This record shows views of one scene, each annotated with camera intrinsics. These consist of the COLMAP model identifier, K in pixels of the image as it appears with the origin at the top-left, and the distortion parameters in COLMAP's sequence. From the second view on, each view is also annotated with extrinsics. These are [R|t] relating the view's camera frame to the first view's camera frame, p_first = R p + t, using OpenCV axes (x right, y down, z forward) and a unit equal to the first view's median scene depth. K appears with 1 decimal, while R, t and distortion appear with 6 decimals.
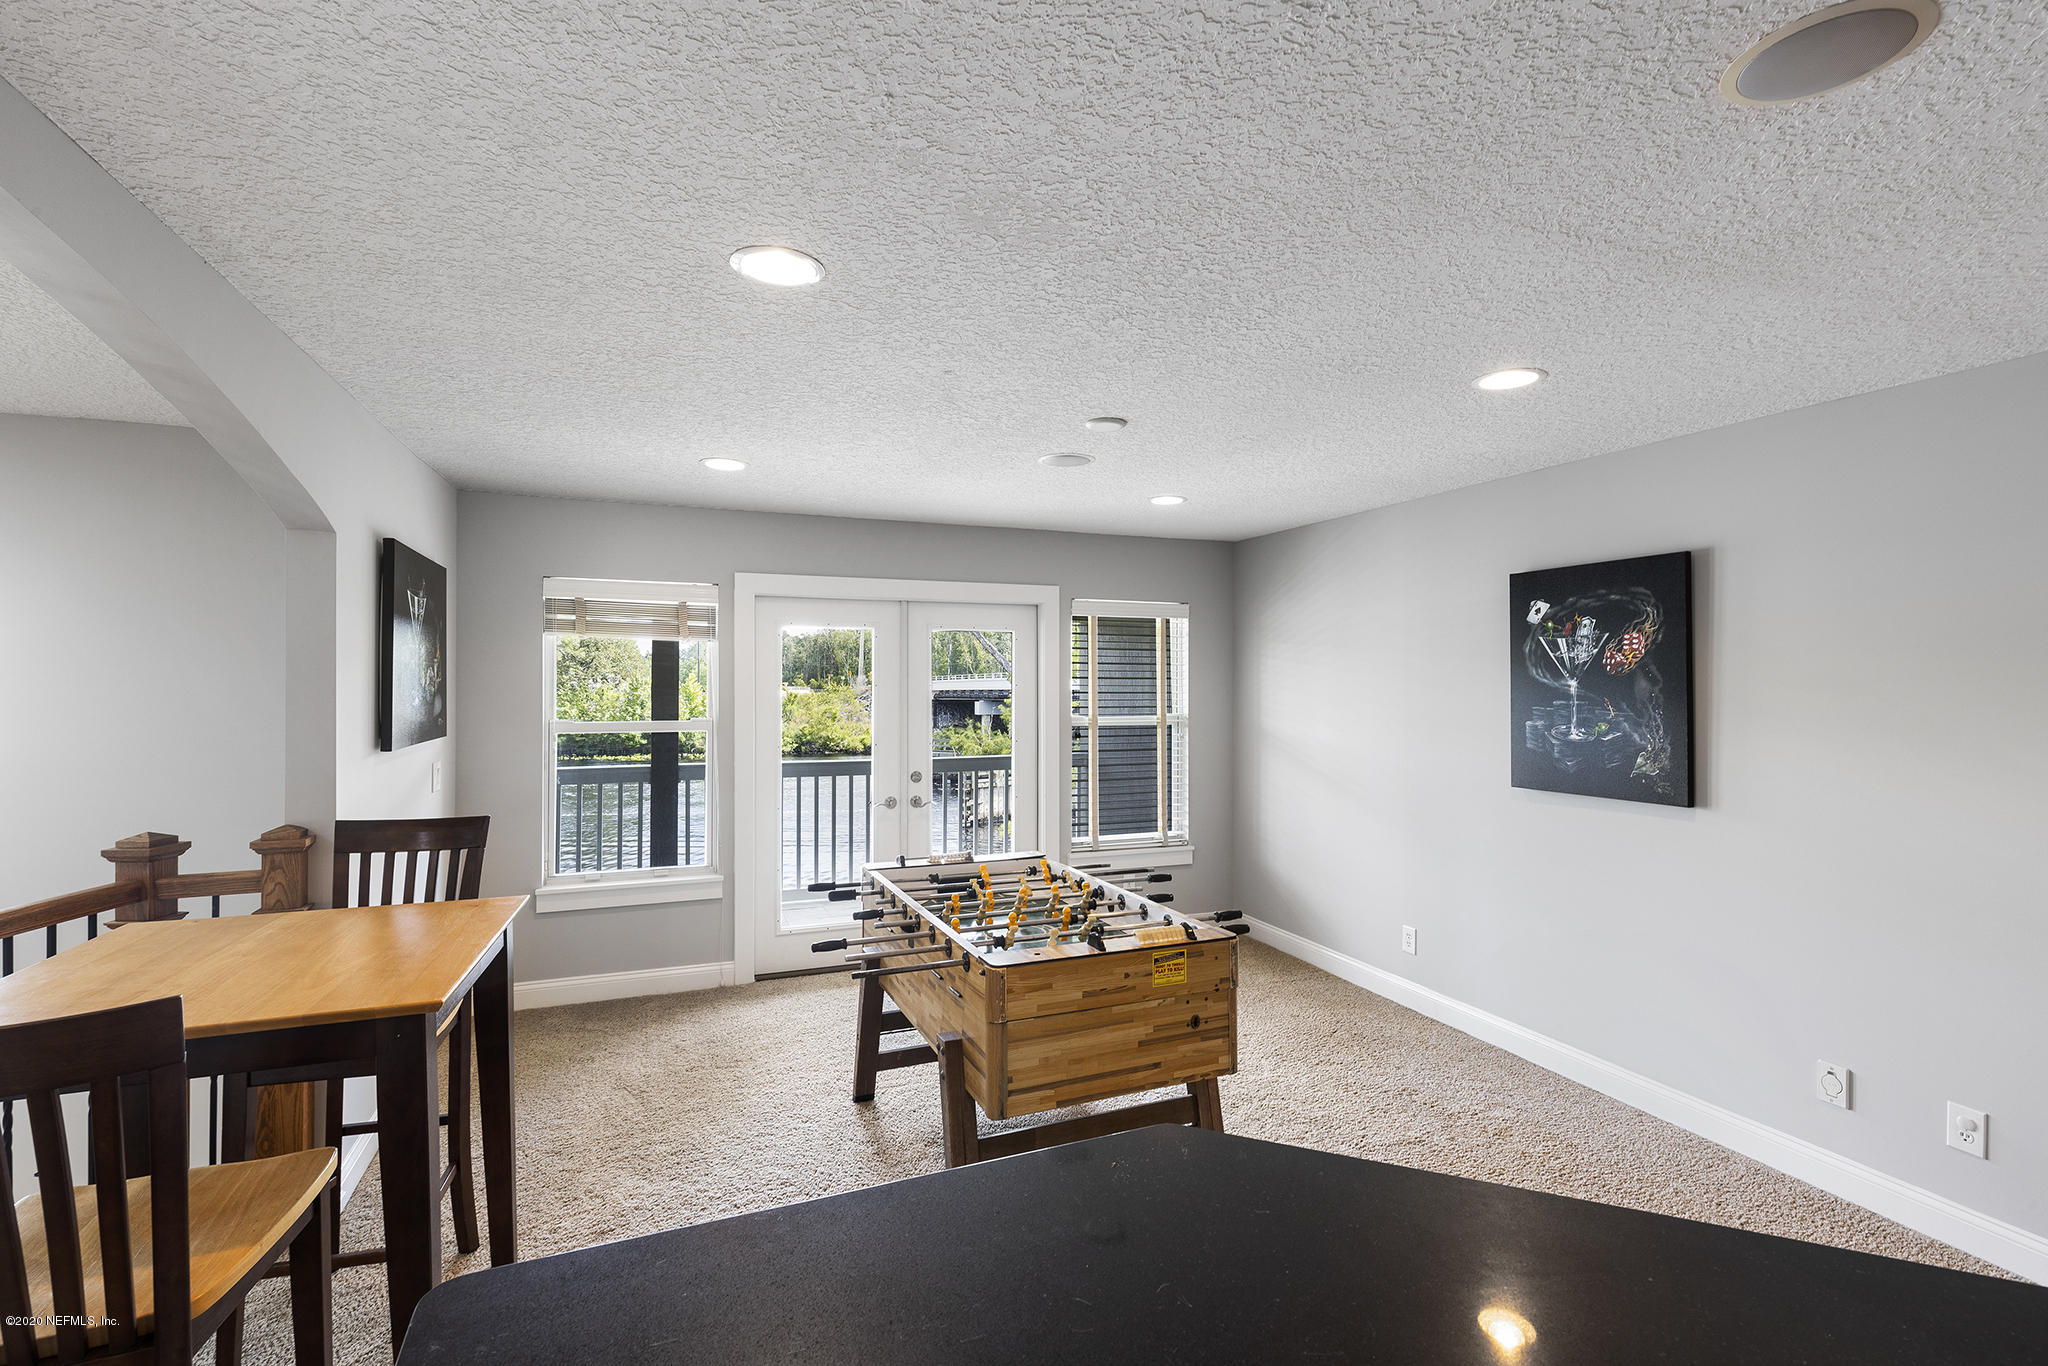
lens RADIAL K [[914.8, 0, 1020.5], [0, 914.8, 683.6], [0, 0, 1]] dist [0.005627, 0.000175]
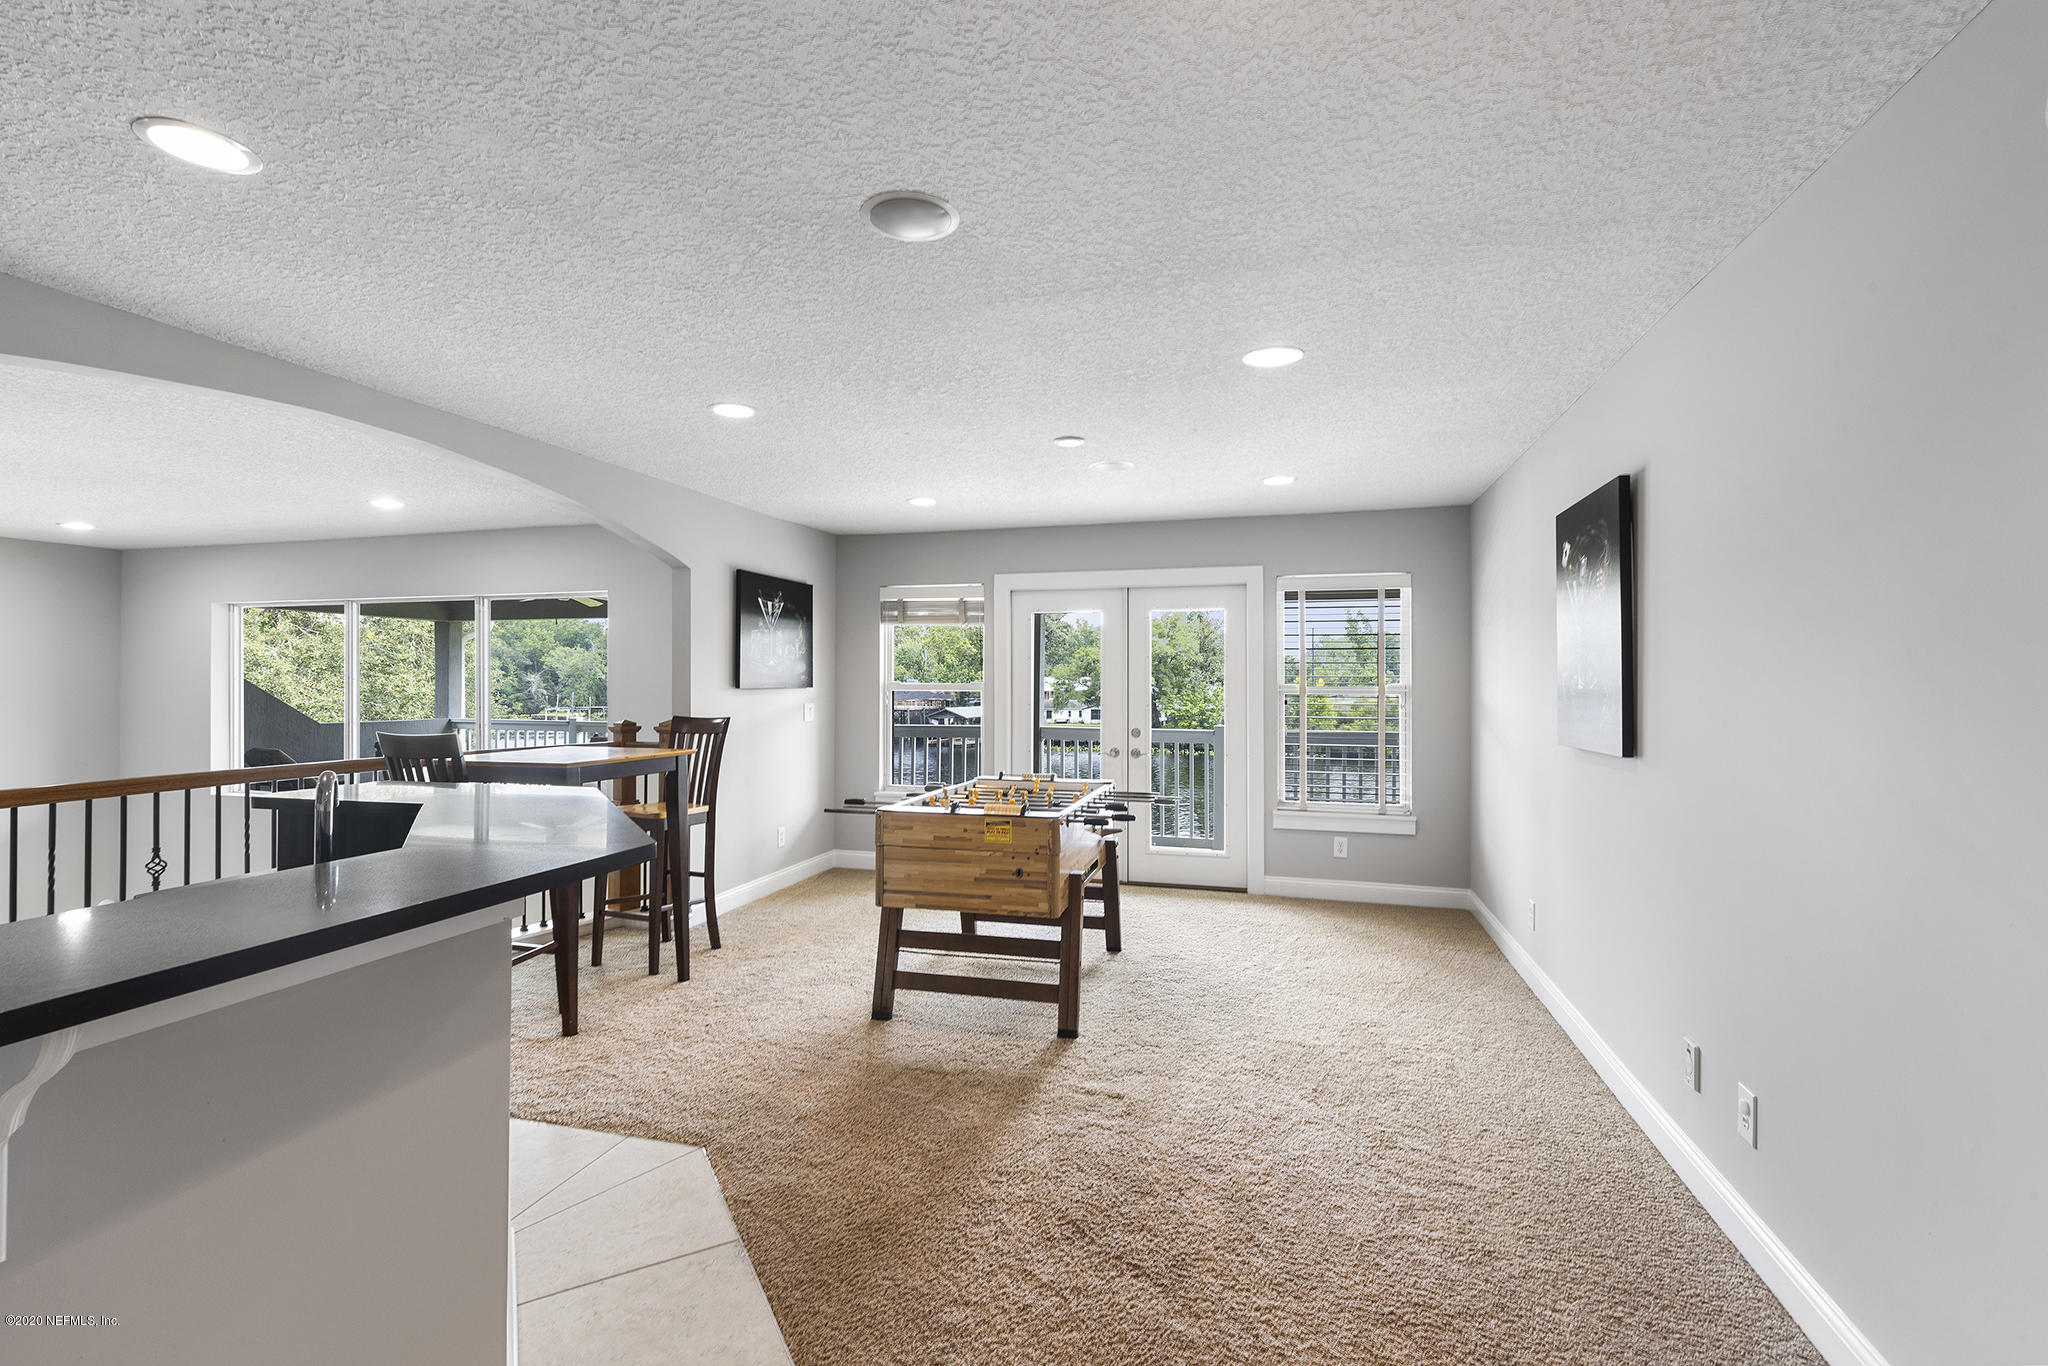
lens RADIAL K [[914.8, 0, 1028.0], [0, 914.8, 685.1], [0, 0, 1]] dist [0.005627, 0.000175]
pose [[0.795112, -0.000068, -0.606462, 0.843714], [-0.001585, 0.999996, -0.002189, 0.070047], [0.606460, 0.002702, 0.795109, -0.079715]]
